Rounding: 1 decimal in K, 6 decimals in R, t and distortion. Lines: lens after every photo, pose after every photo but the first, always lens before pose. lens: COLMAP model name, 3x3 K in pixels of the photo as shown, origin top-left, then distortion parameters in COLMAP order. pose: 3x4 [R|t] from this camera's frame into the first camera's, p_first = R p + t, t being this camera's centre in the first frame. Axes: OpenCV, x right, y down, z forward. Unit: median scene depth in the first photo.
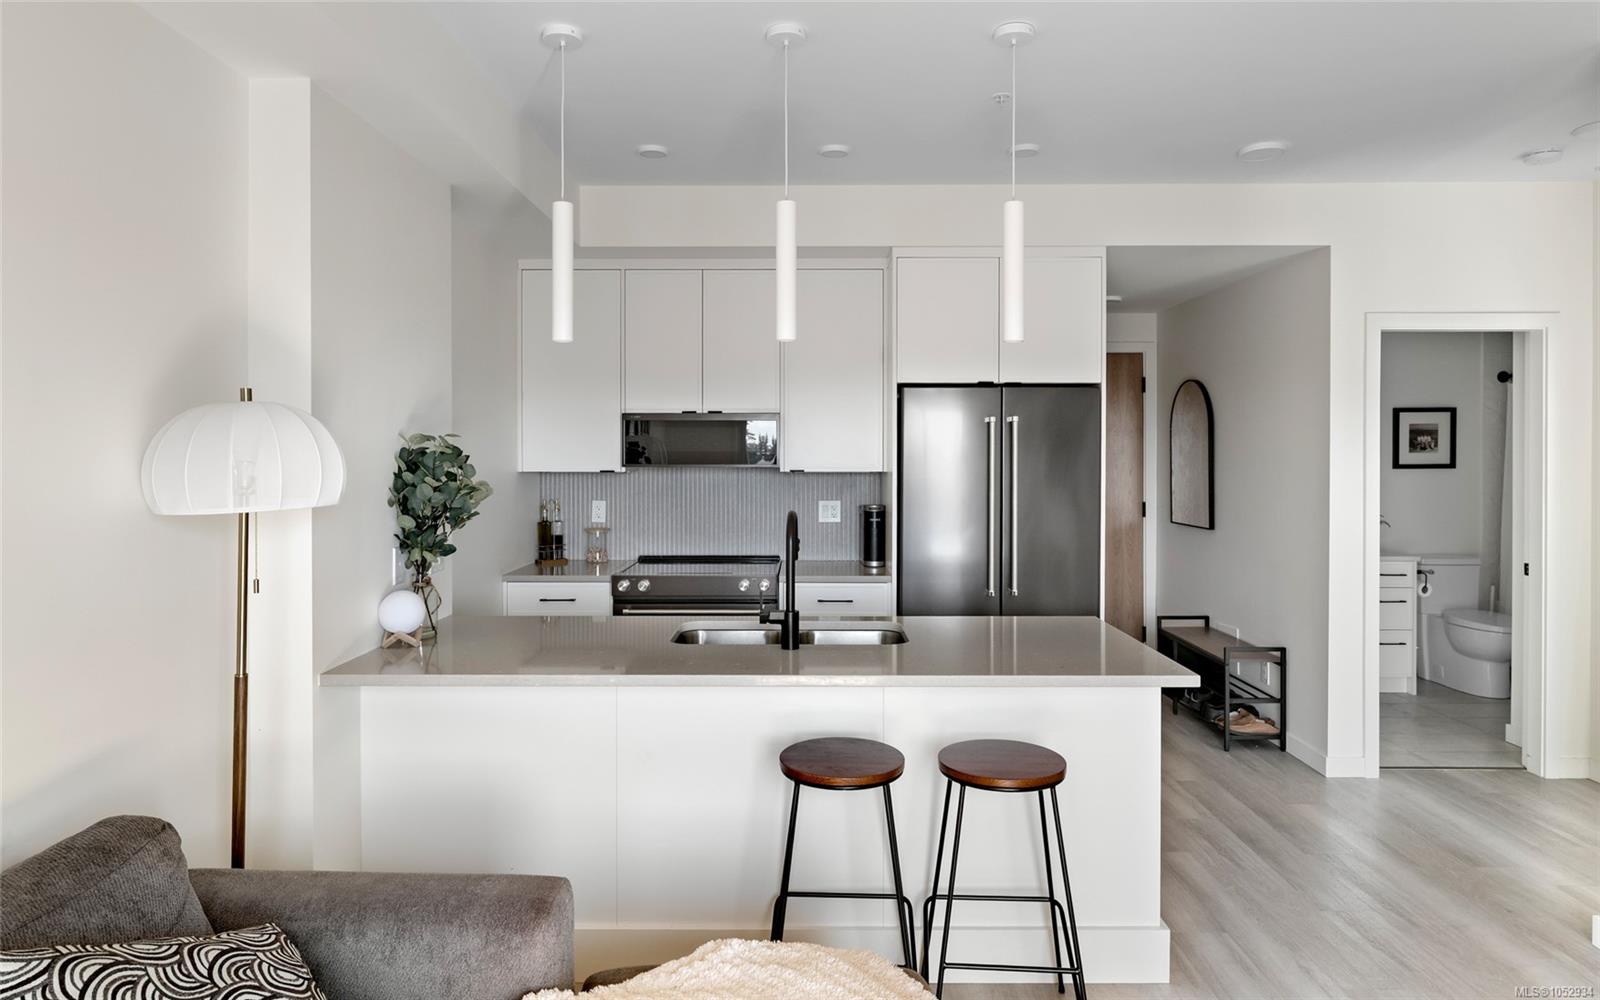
lens RADIAL K [[997.6, 0, 800.0], [0, 997.6, 500.0], [0, 0, 1]] dist [-0.004442, -0.001963]
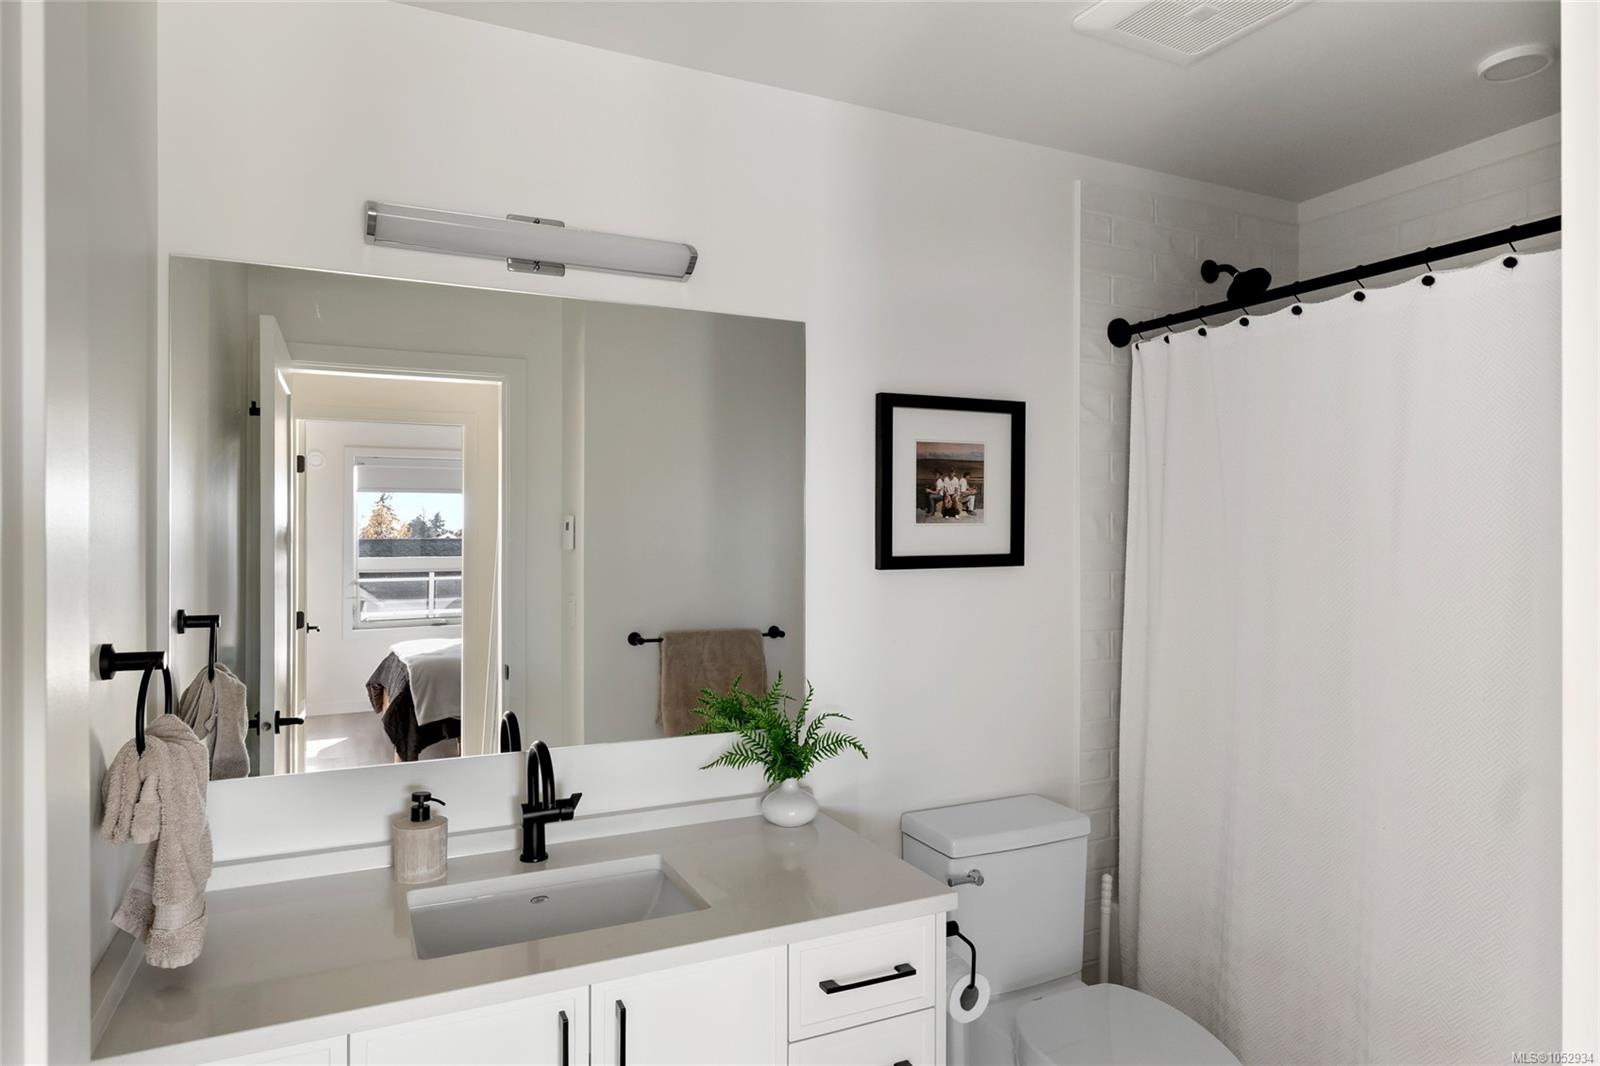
lens RADIAL K [[947.0, 0, 800.0], [0, 947.0, 533.0], [0, 0, 1]] dist [0.000248, 0.000020]
pose [[0.902169, 0.000503, 0.431382, 0.429795], [0.002636, 0.999974, -0.006680, -0.041887], [-0.431375, 0.007163, 0.902144, 0.715133]]
